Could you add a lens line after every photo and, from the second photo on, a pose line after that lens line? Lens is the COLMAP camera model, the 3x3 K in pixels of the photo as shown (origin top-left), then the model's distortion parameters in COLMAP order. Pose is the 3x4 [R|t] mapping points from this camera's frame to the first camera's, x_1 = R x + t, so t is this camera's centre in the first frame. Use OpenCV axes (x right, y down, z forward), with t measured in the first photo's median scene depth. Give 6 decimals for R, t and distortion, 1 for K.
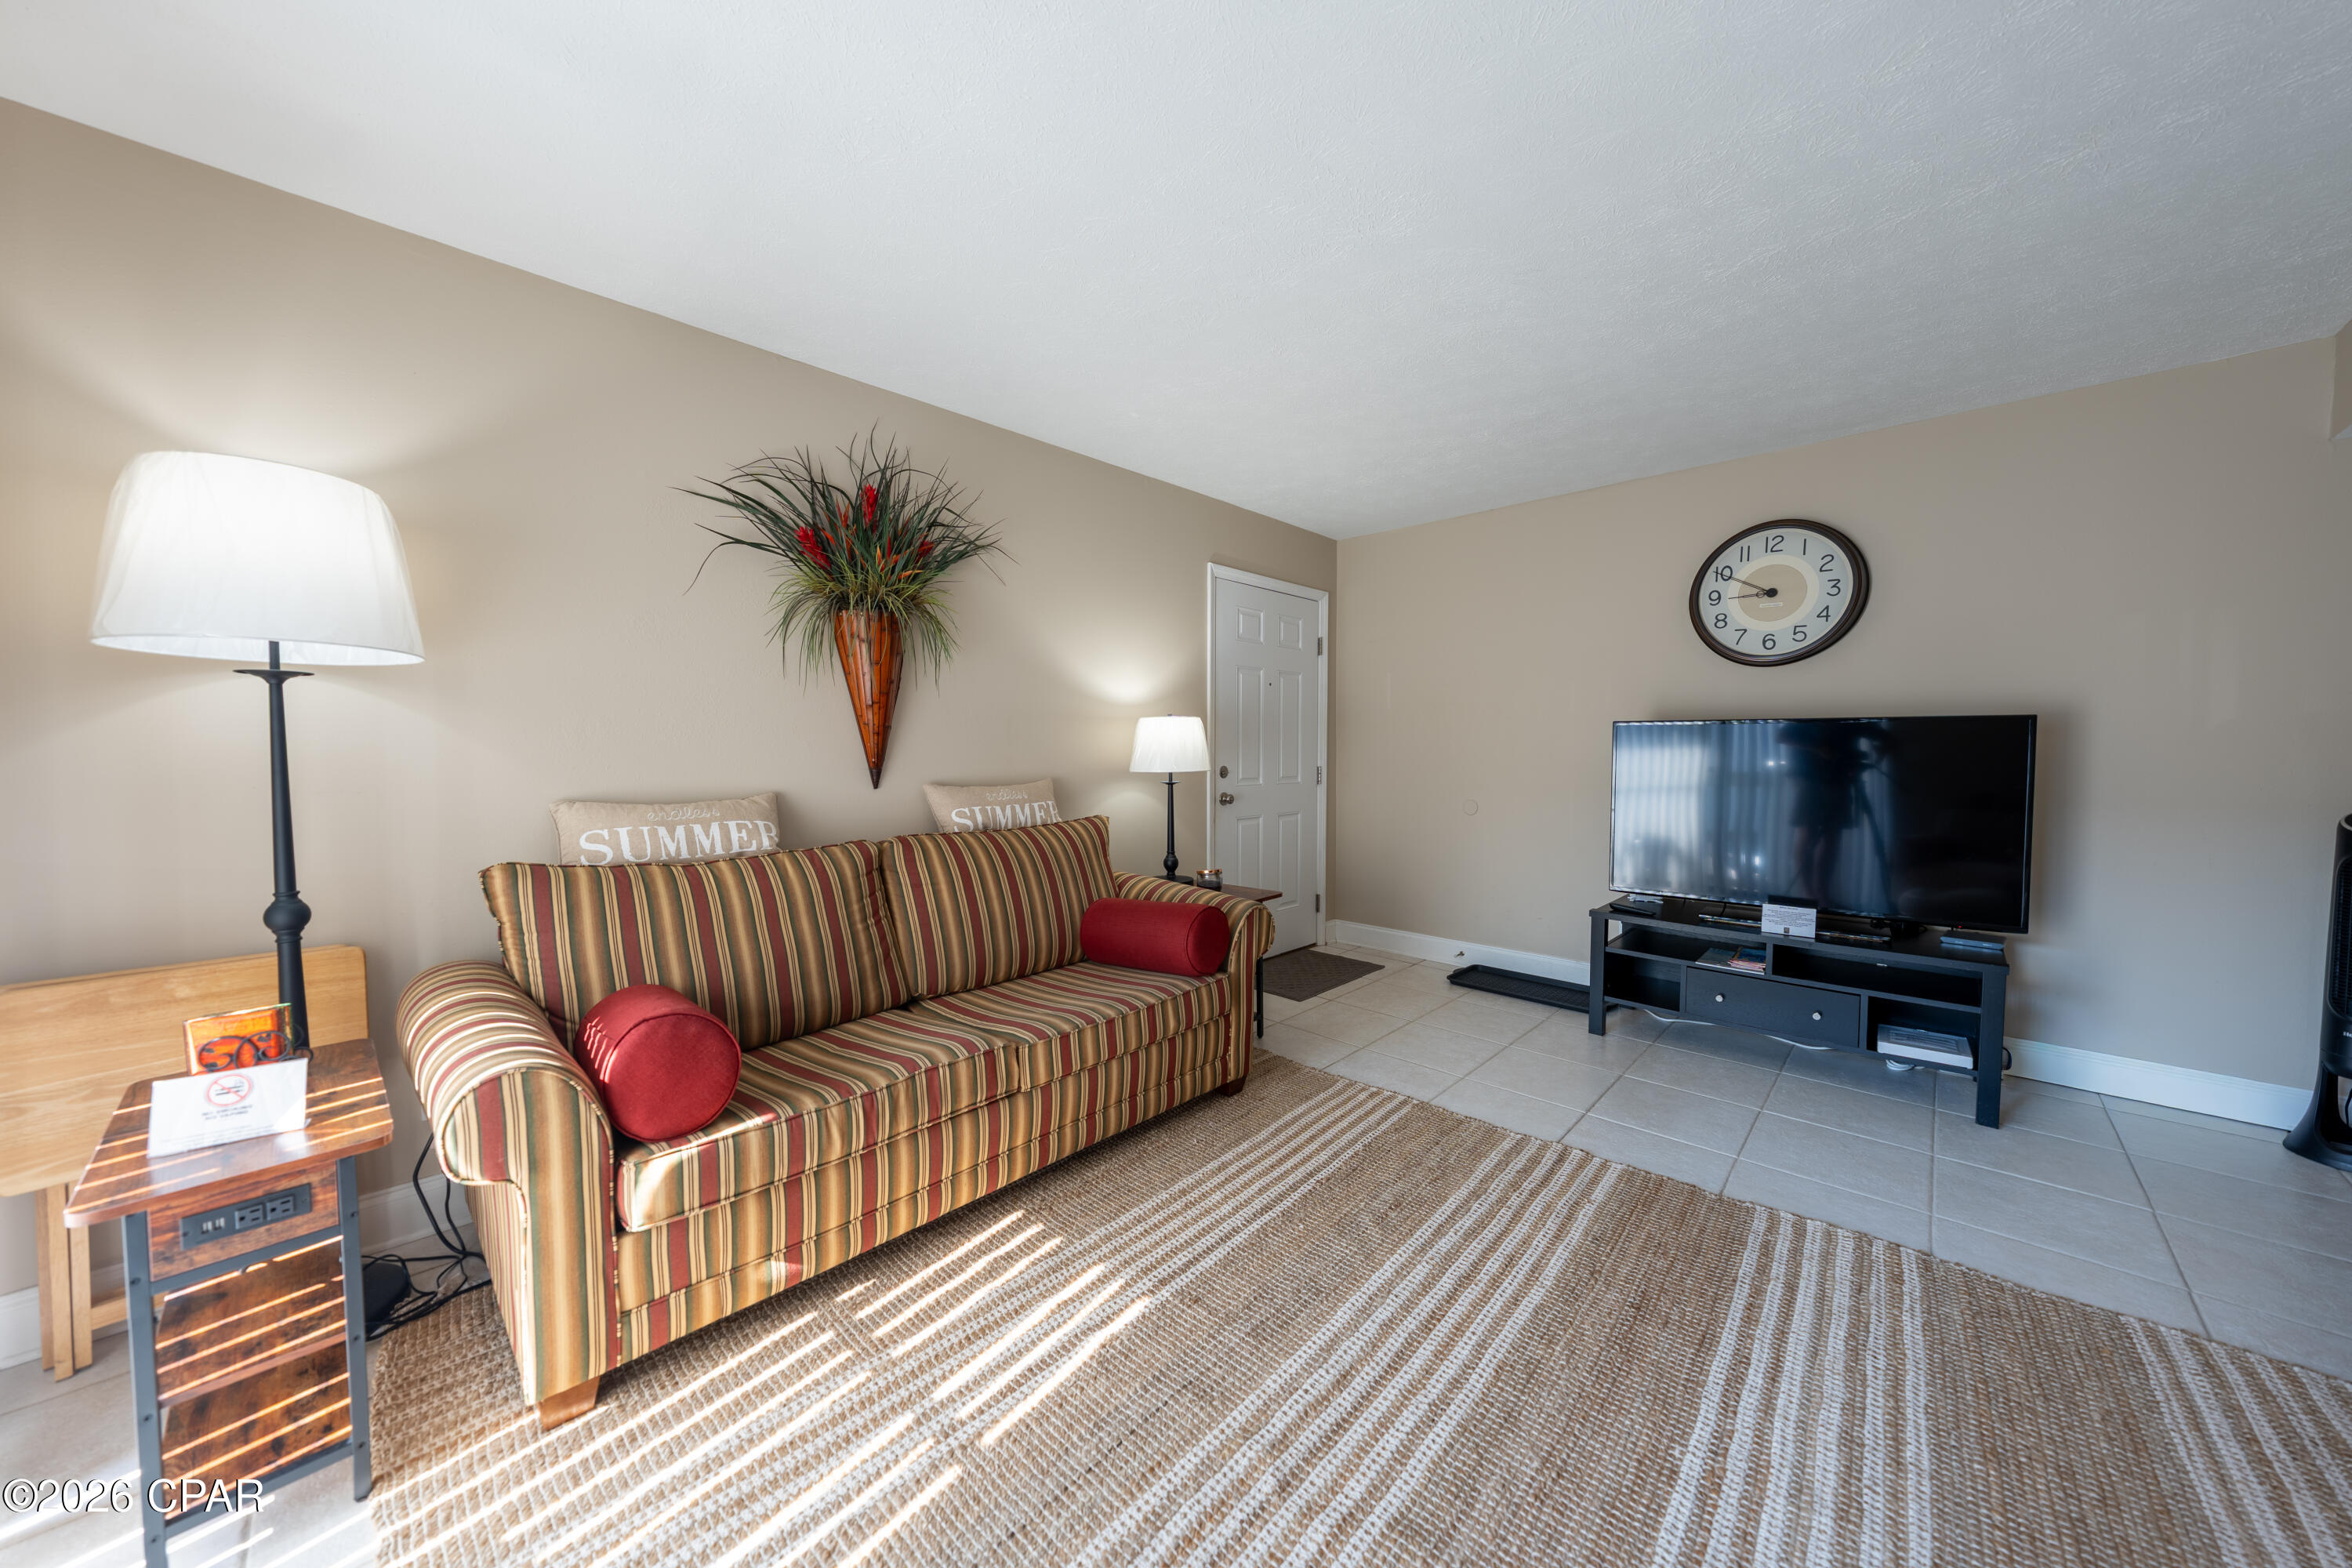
lens RADIAL K [[798.3, 0, 1181.7], [0, 798.3, 776.8], [0, 0, 1]] dist [-0.001794, -0.000494]
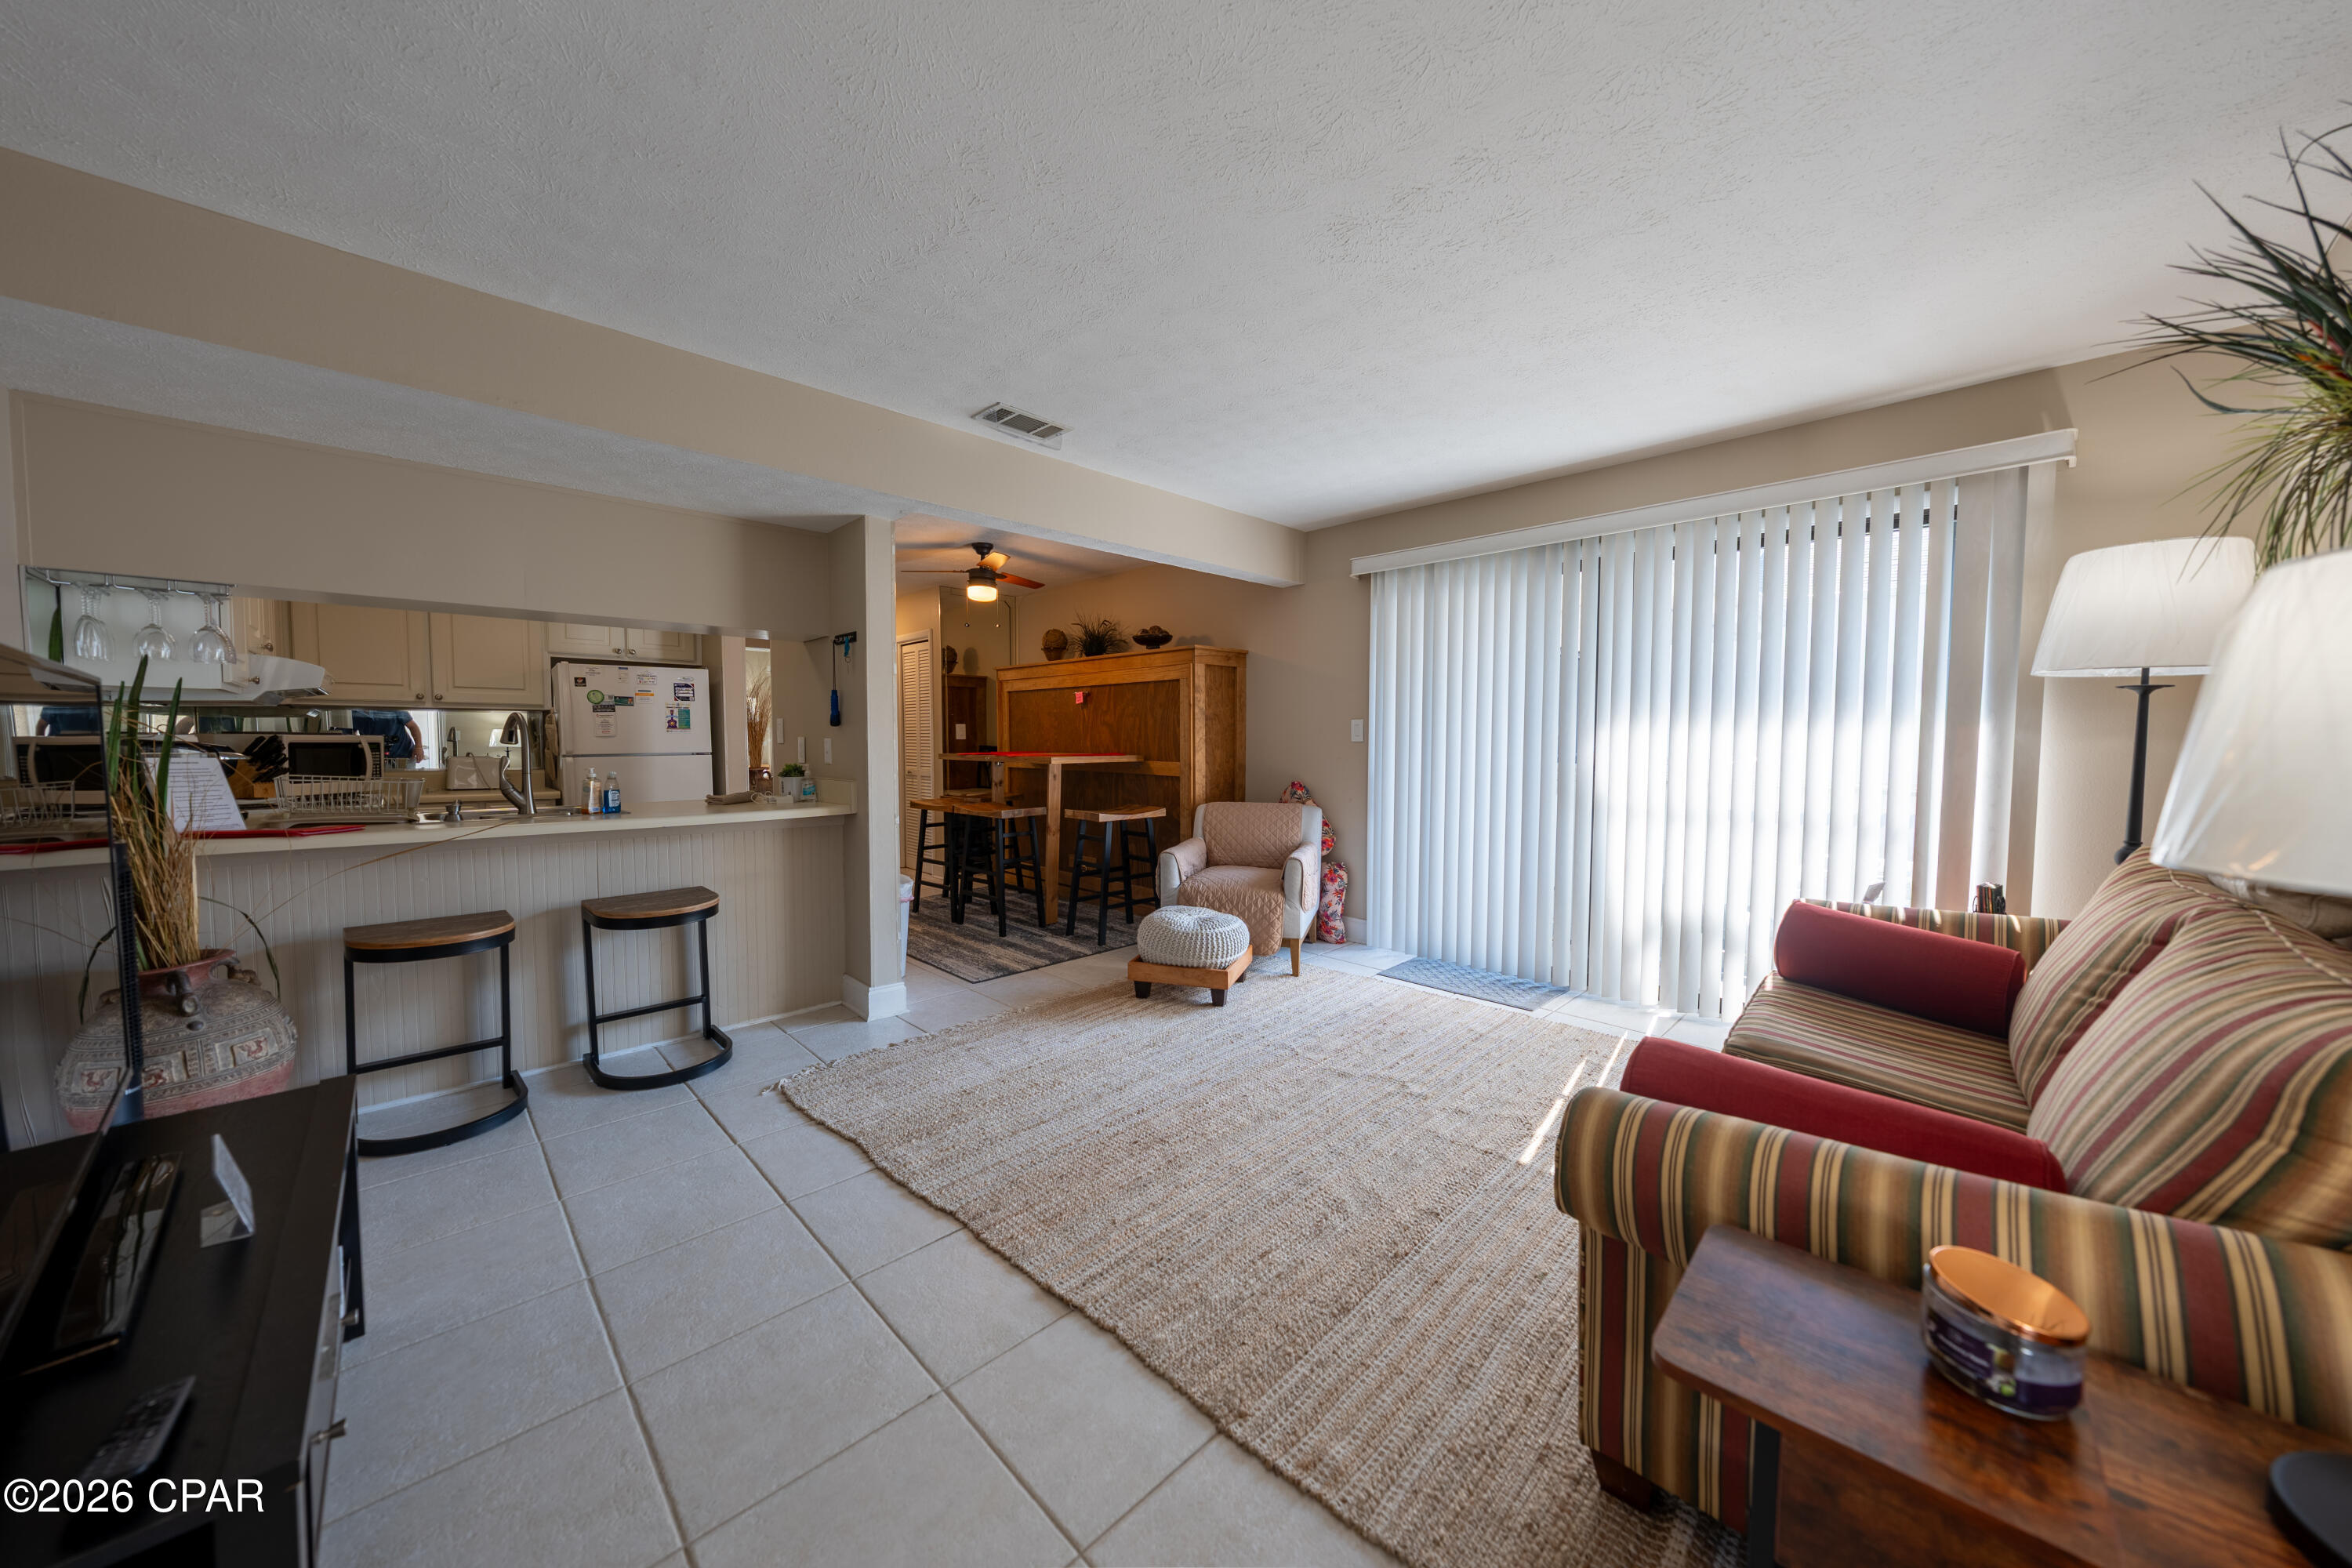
lens RADIAL K [[799.9, 0, 1181.6], [0, 799.9, 776.7], [0, 0, 1]] dist [-0.002487, 0.000085]
pose [[-0.999484, -0.002603, 0.032018, 0.335348], [0.000102, 0.996451, 0.084171, -0.057562], [-0.032124, 0.084131, -0.995937, 1.582301]]
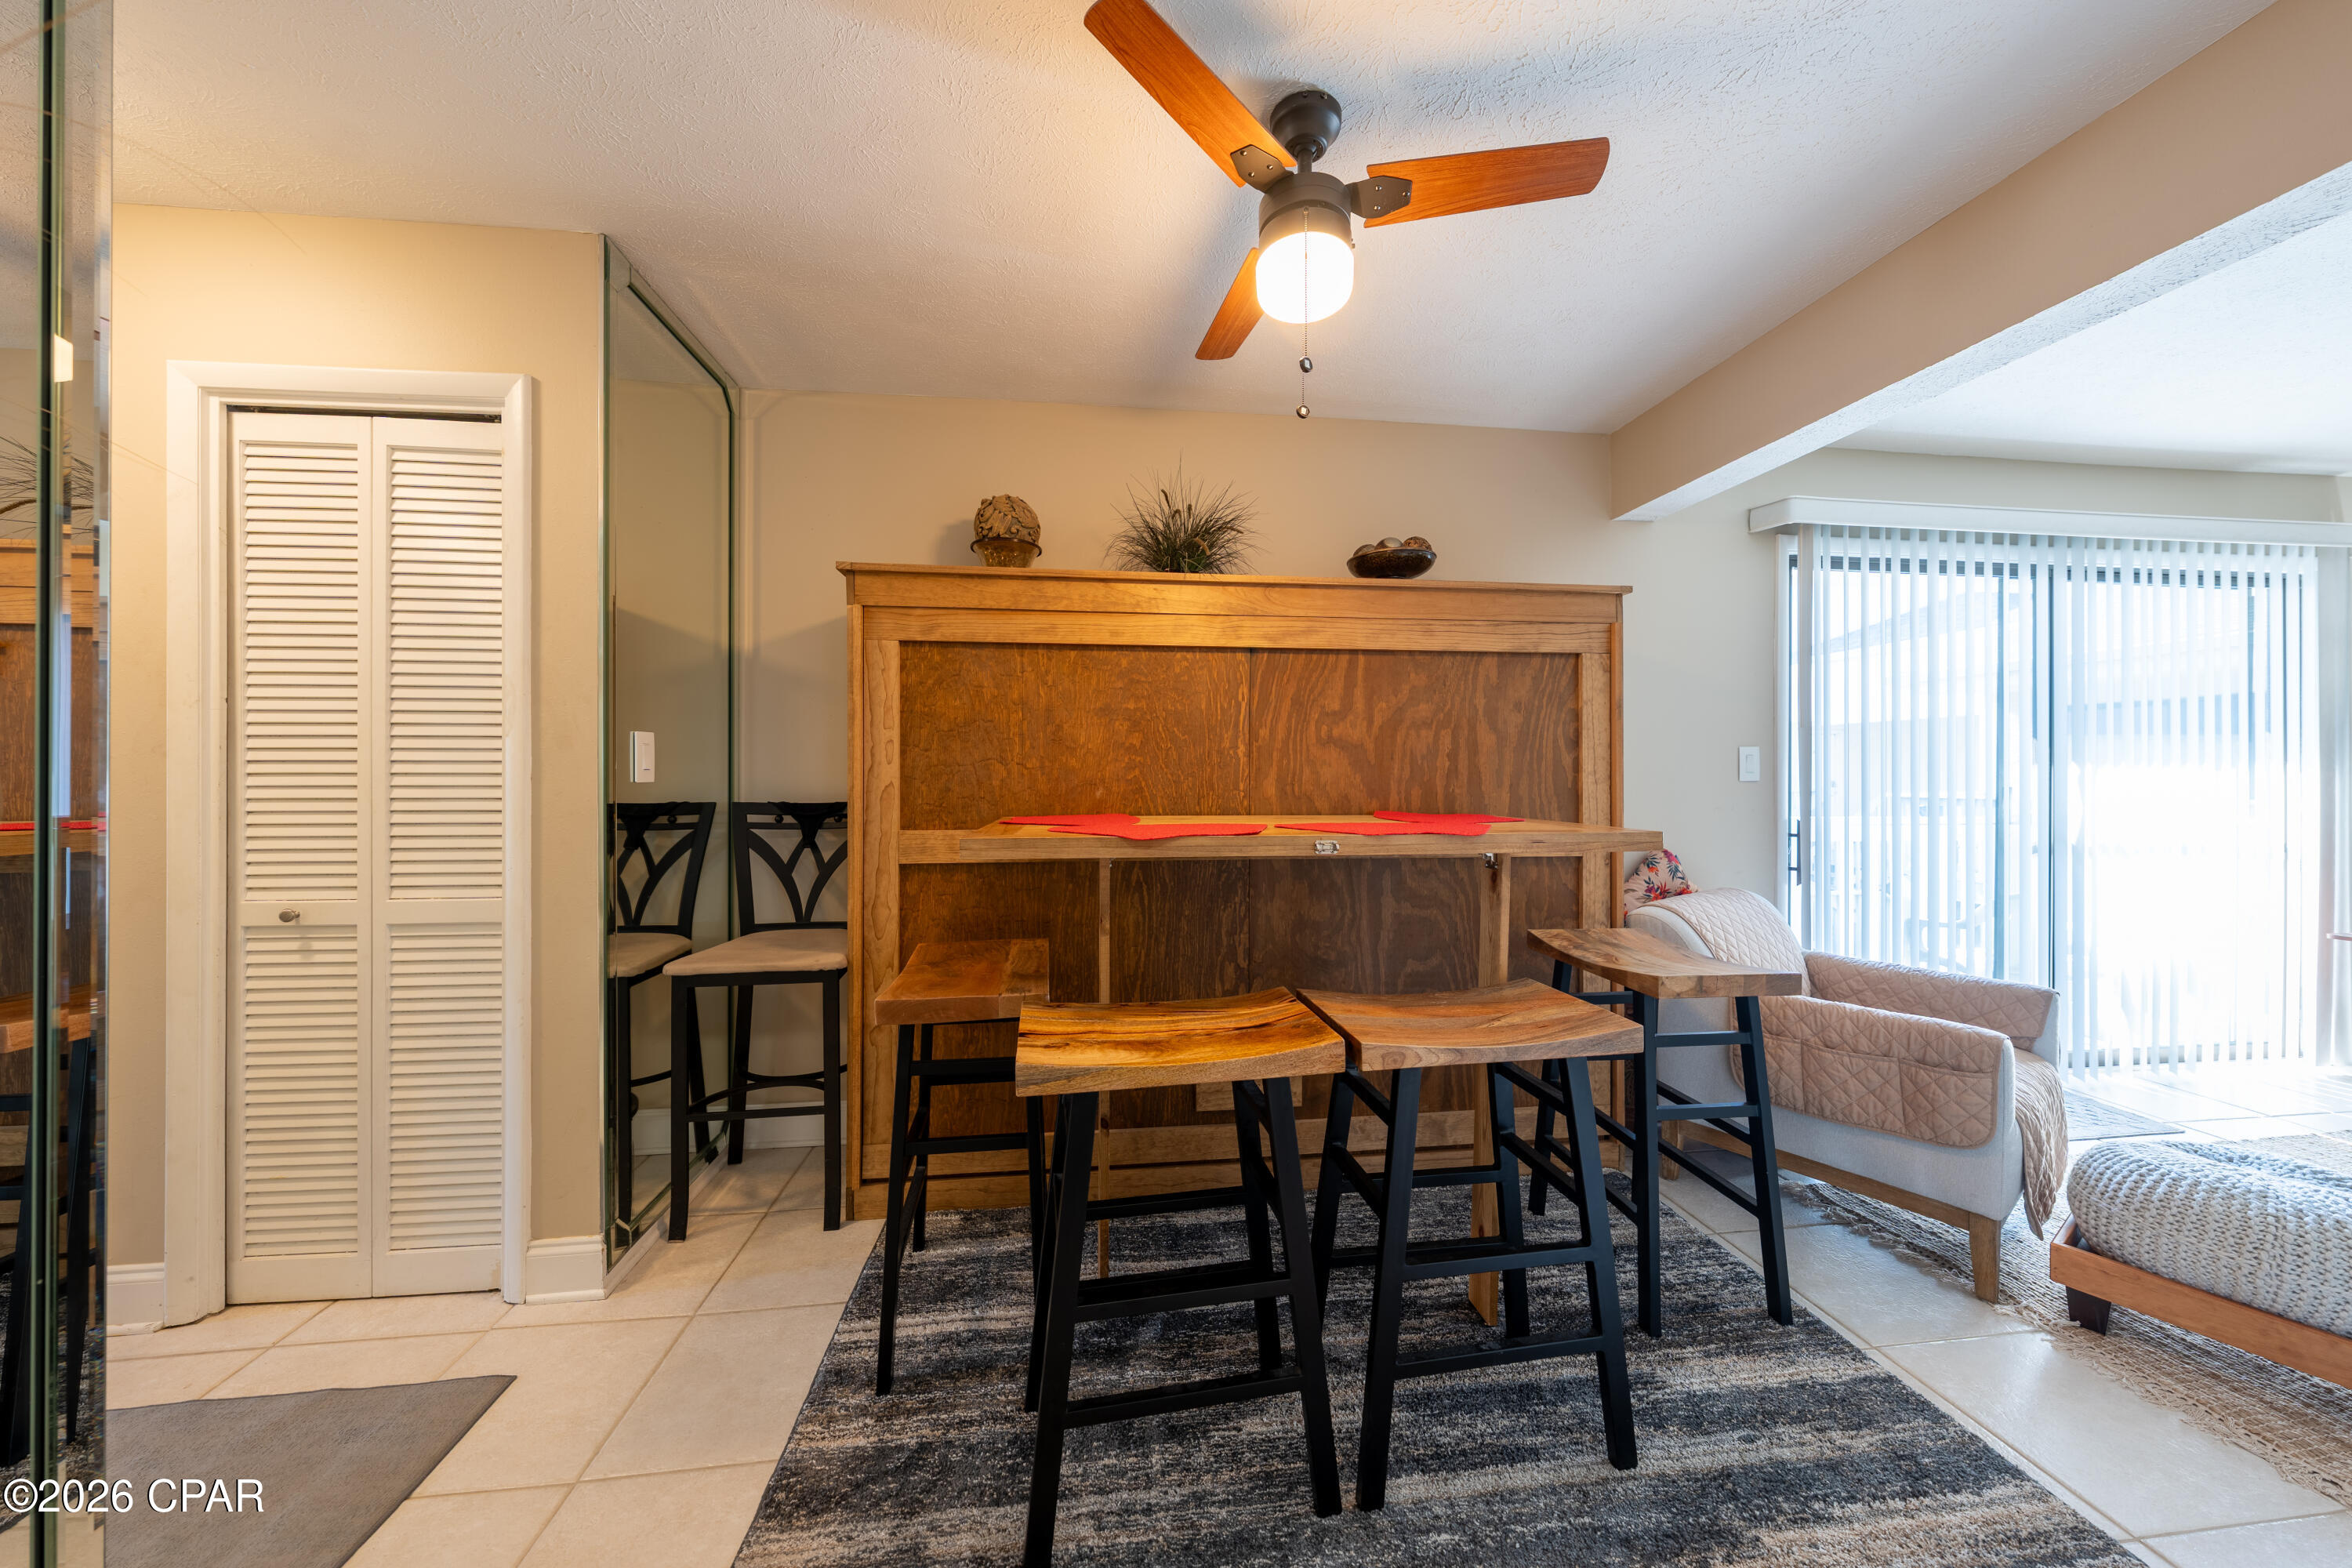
lens RADIAL K [[790.7, 0, 1176.3], [0, 790.7, 776.9], [0, 0, 1]] dist [0.000448, -0.000025]
pose [[-0.638162, -0.000493, -0.769902, 1.434305], [-0.025154, 0.999479, 0.020209, 0.008248], [0.769491, 0.032263, -0.637842, -0.174804]]
